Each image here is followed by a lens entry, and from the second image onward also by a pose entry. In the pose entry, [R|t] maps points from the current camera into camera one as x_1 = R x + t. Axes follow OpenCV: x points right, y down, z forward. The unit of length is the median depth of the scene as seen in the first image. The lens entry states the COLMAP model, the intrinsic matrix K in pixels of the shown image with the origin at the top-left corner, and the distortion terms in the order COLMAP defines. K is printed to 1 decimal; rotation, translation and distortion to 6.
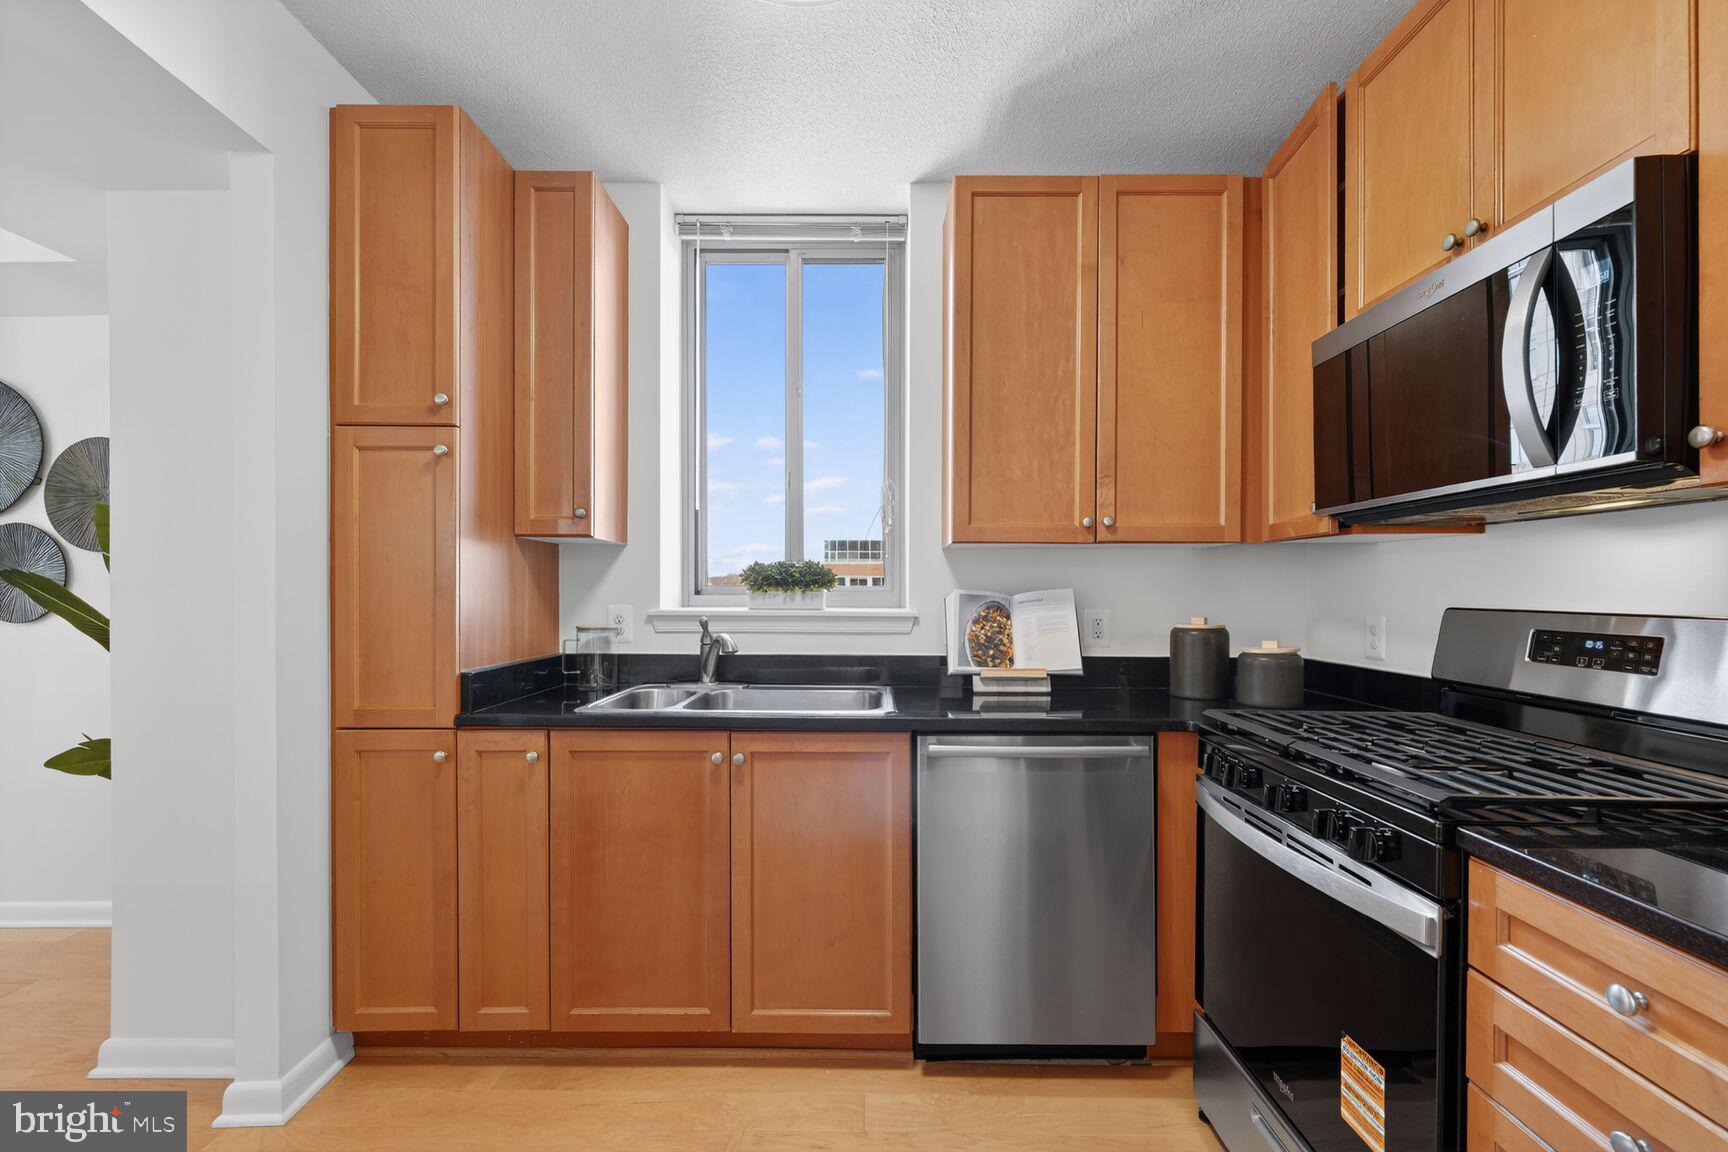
lens RADIAL K [[755.3, 0, 867.3], [0, 755.3, 592.1], [0, 0, 1]] dist [0.000748, 0.000703]
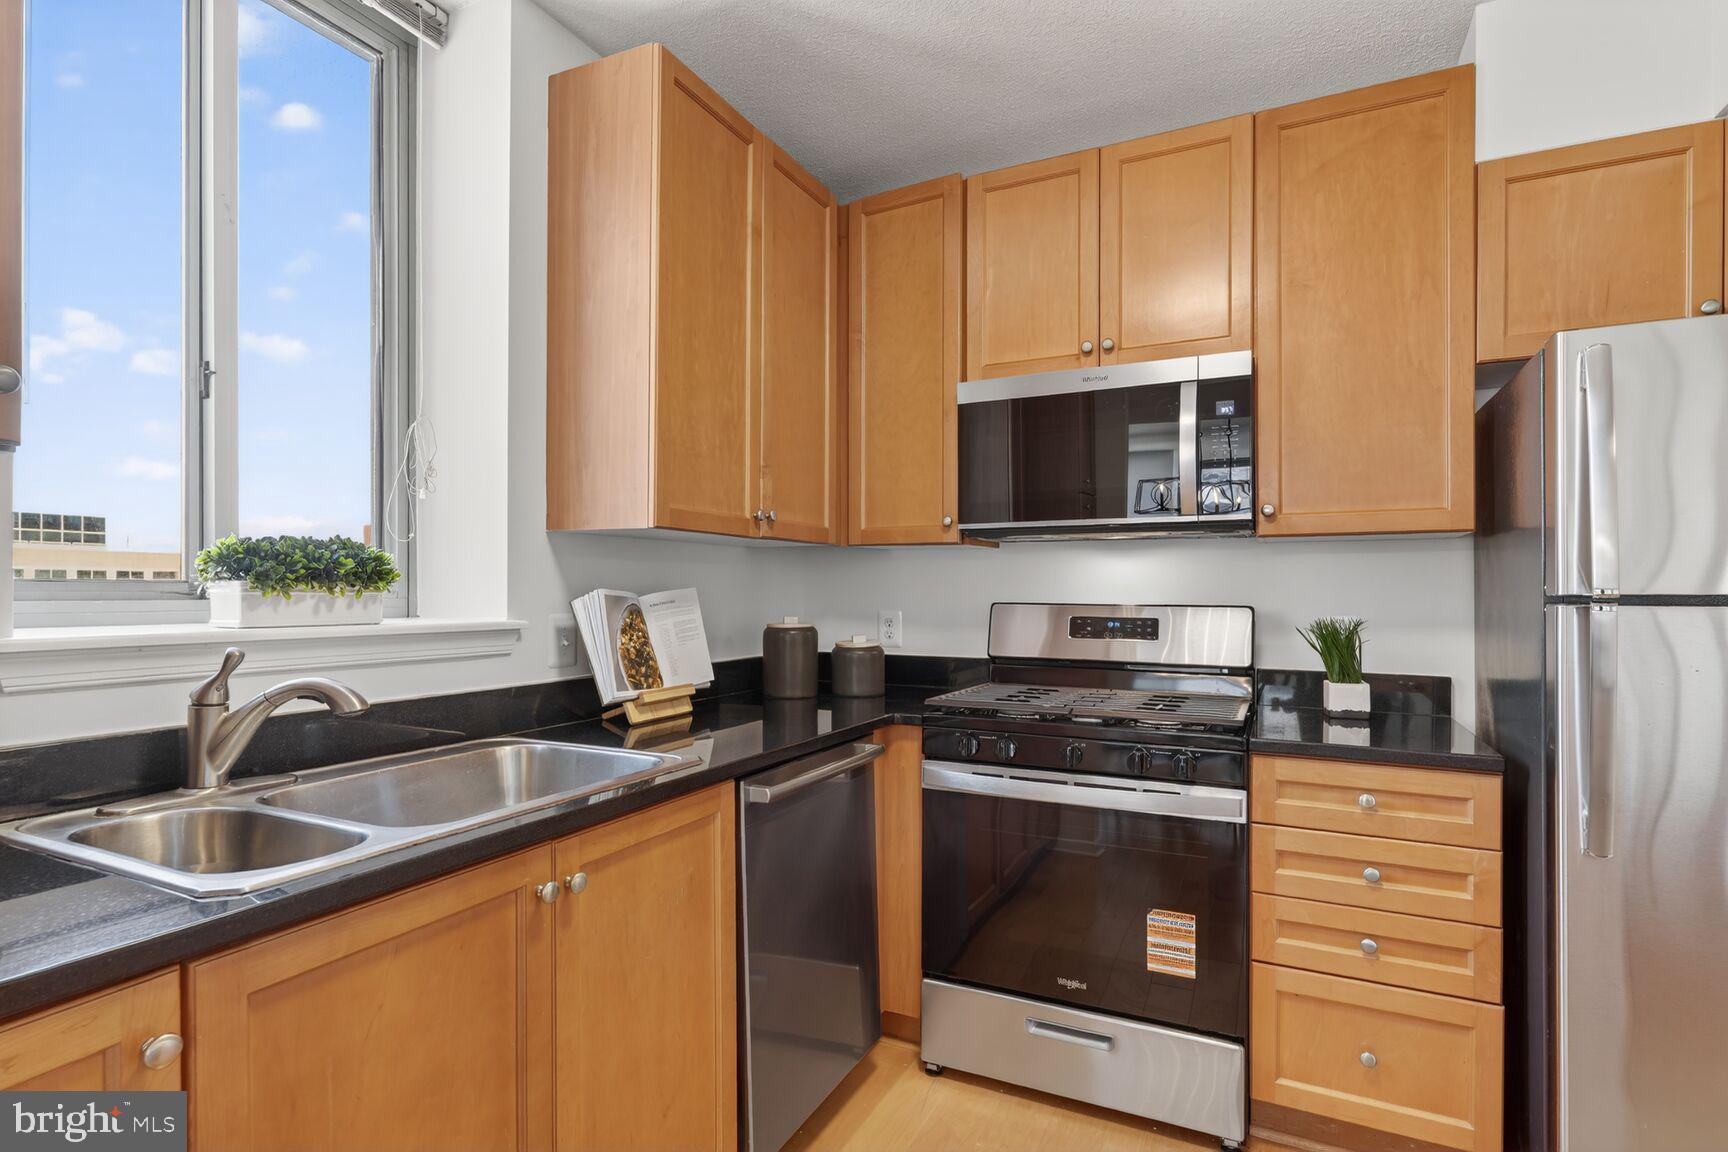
lens RADIAL K [[859.5, 0, 864.7], [0, 859.5, 591.5], [0, 0, 1]] dist [-0.001828, -0.000590]
pose [[0.433113, -0.002184, 0.901337, -0.589382], [0.000839, 0.999998, 0.002019, -0.002774], [-0.901339, -0.000118, 0.433114, 0.454687]]
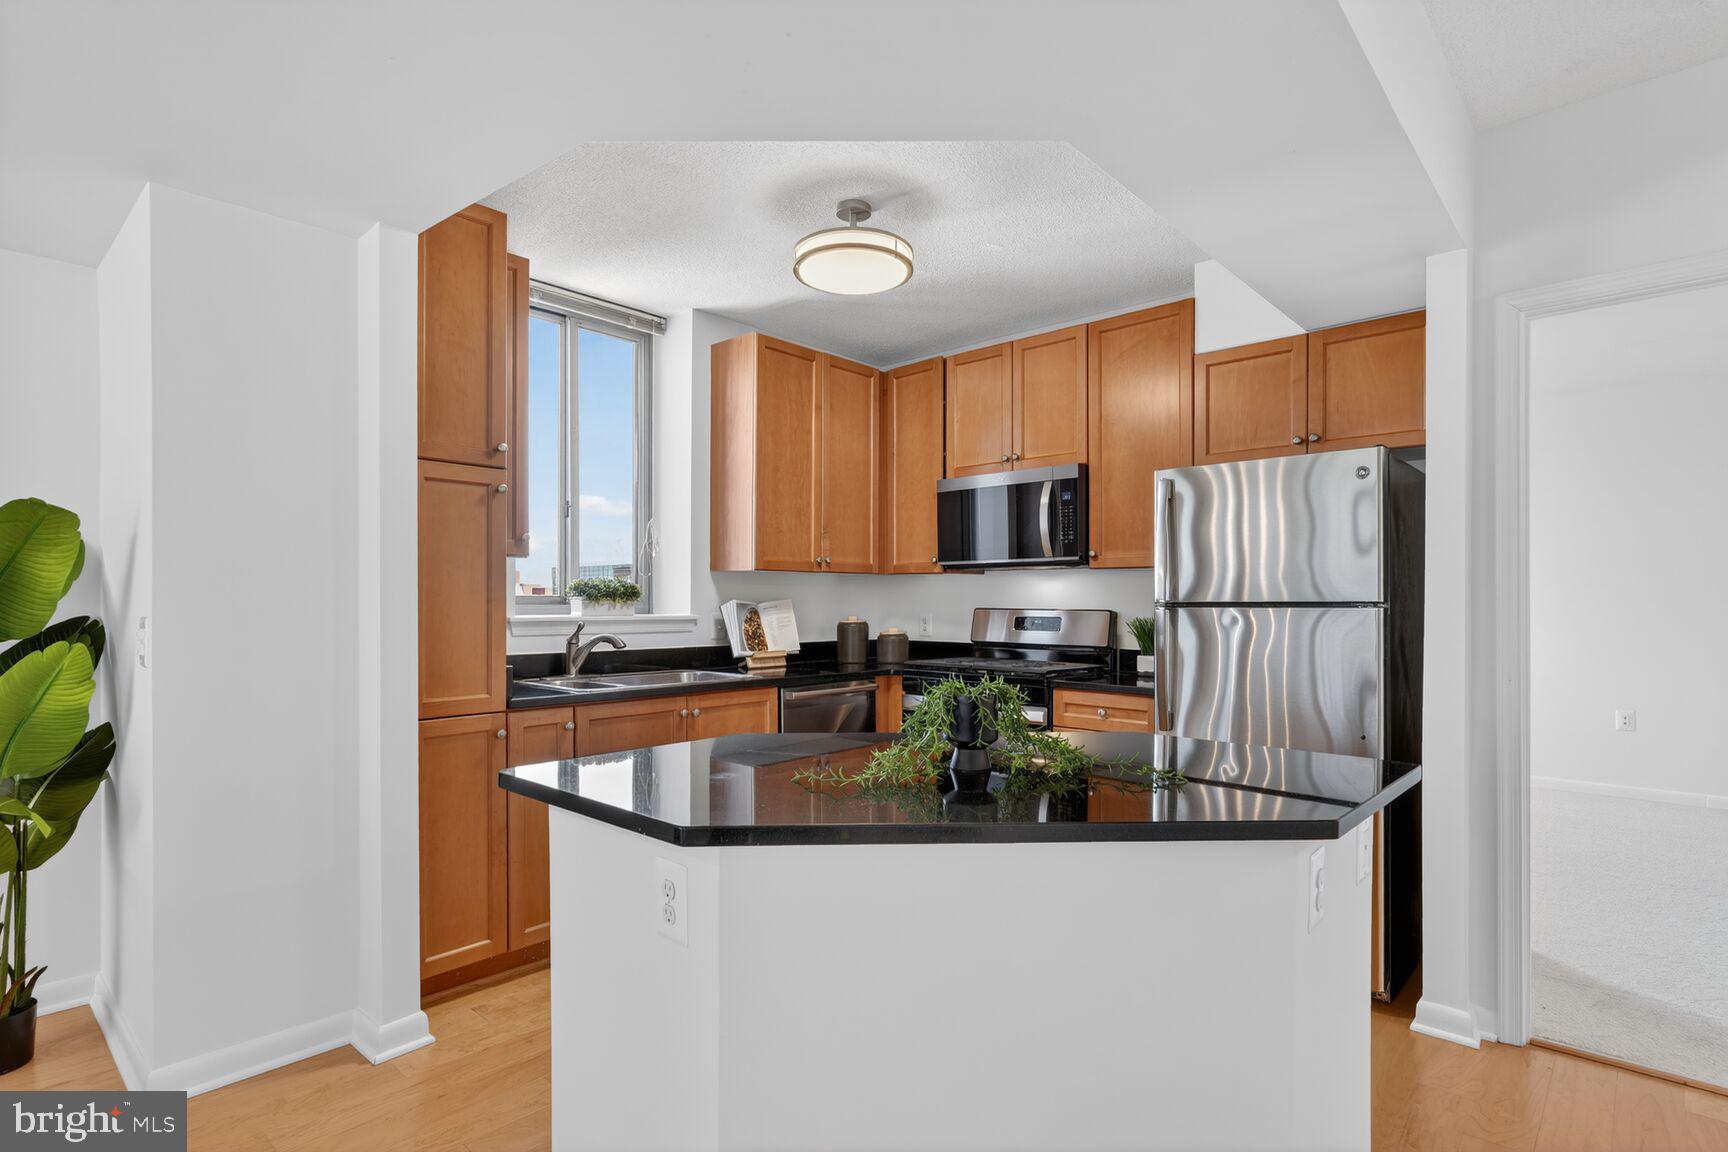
lens RADIAL K [[865.3, 0, 866.4], [0, 865.3, 601.2], [0, 0, 1]] dist [0.003044, 0.000215]
pose [[0.668427, -0.000750, 0.743777, -1.084110], [0.001295, 0.999999, -0.000155, -0.000644], [-0.743777, 0.001066, 0.668427, -0.361831]]
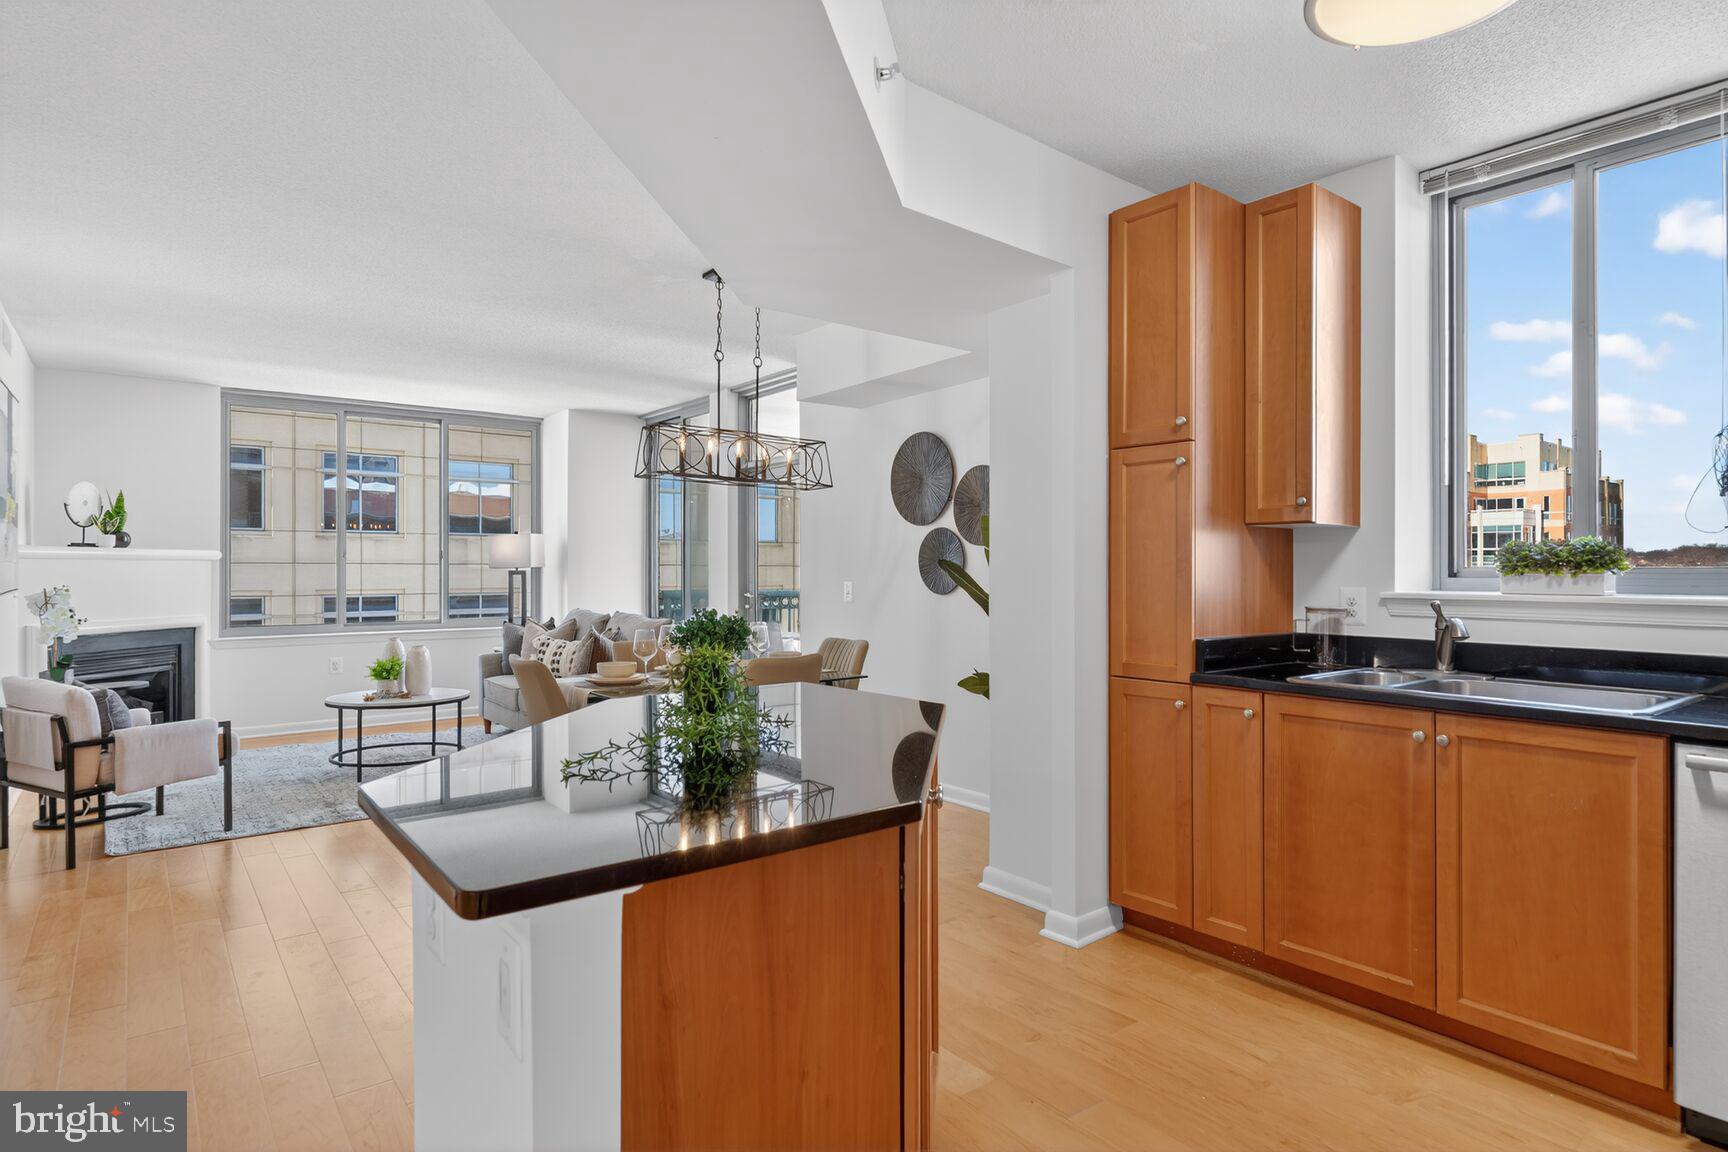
lens RADIAL K [[925.7, 0, 864.0], [0, 925.7, 576.0], [0, 0, 1]] dist [-0.005506, -0.000873]
pose [[0.620688, 0.002700, -0.784053, 0.277604], [-0.002718, 0.999995, 0.001293, 0.002558], [0.784053, 0.001329, 0.620692, -0.323718]]
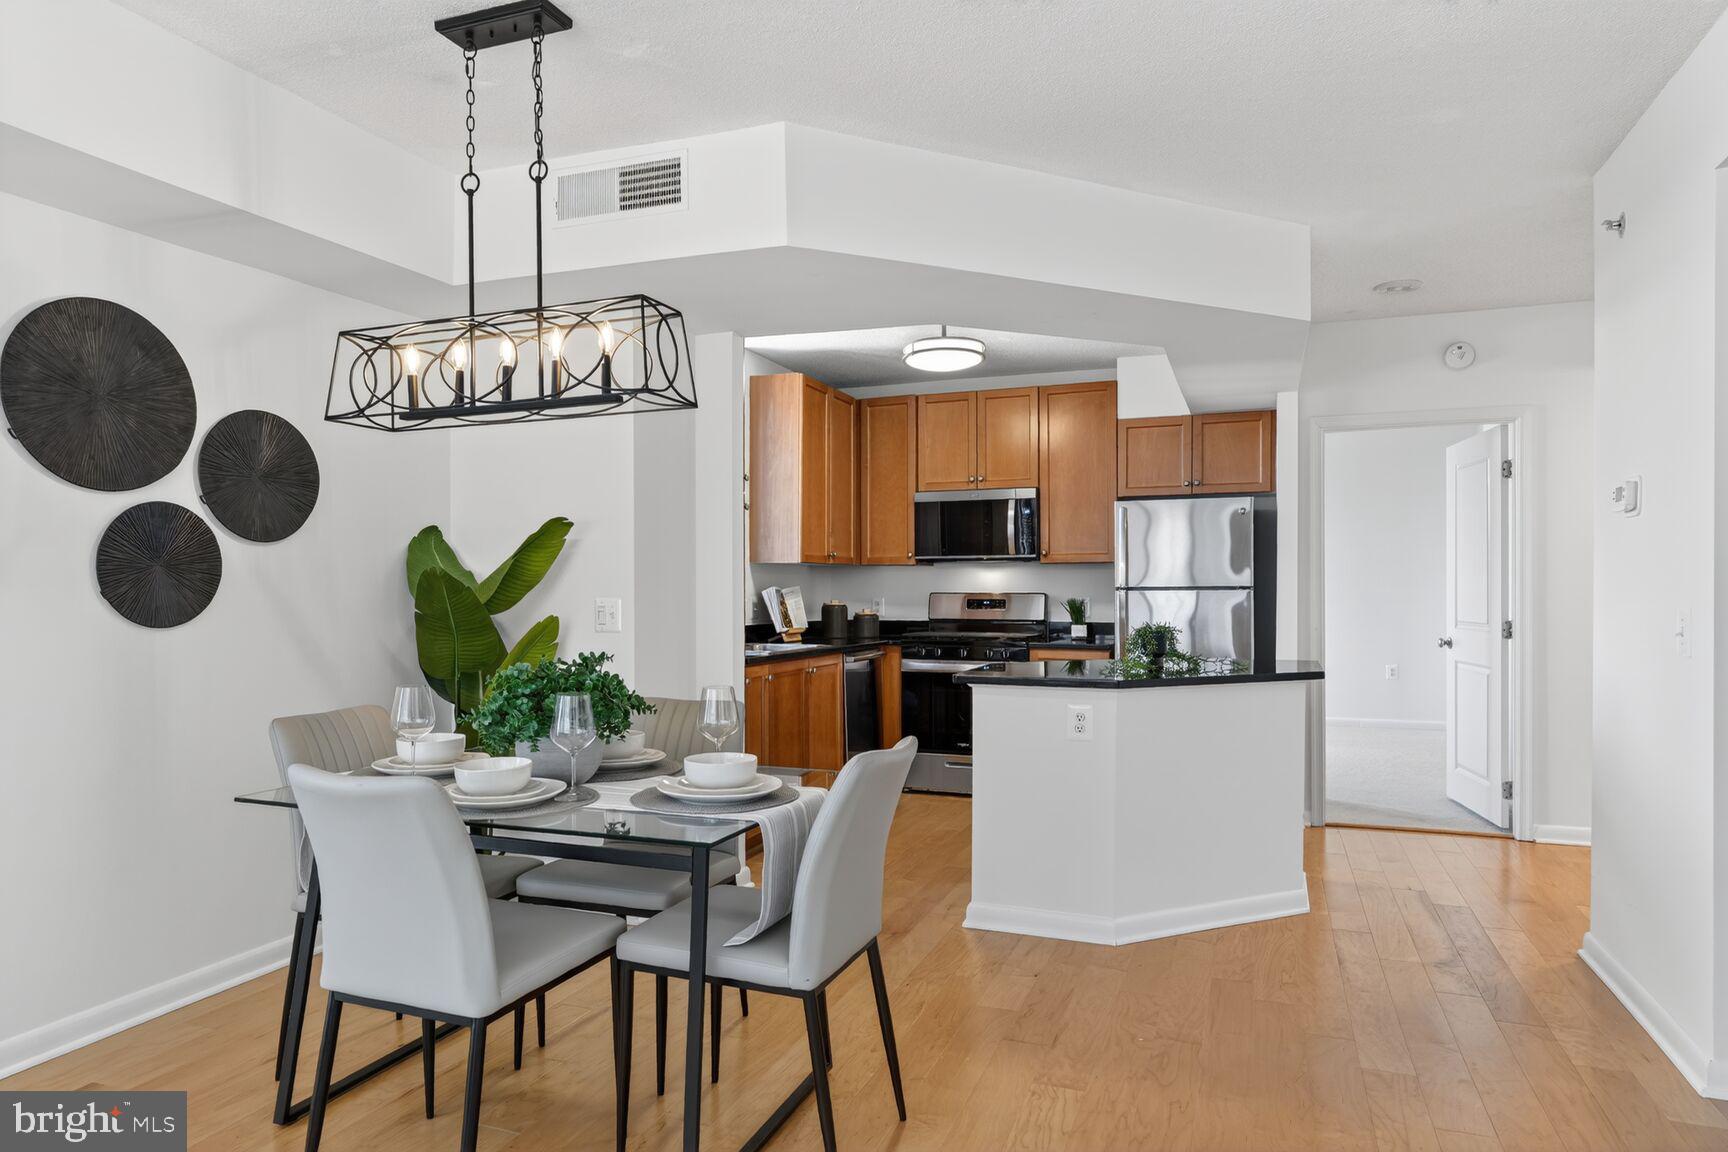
lens RADIAL K [[1041.3, 0, 864.2], [0, 1041.3, 594.5], [0, 0, 1]] dist [0.000674, 0.000093]
pose [[0.350258, -0.006753, 0.936629, -2.405855], [0.005811, 0.999970, 0.005037, 0.003758], [-0.936635, 0.003679, 0.350287, -0.087242]]
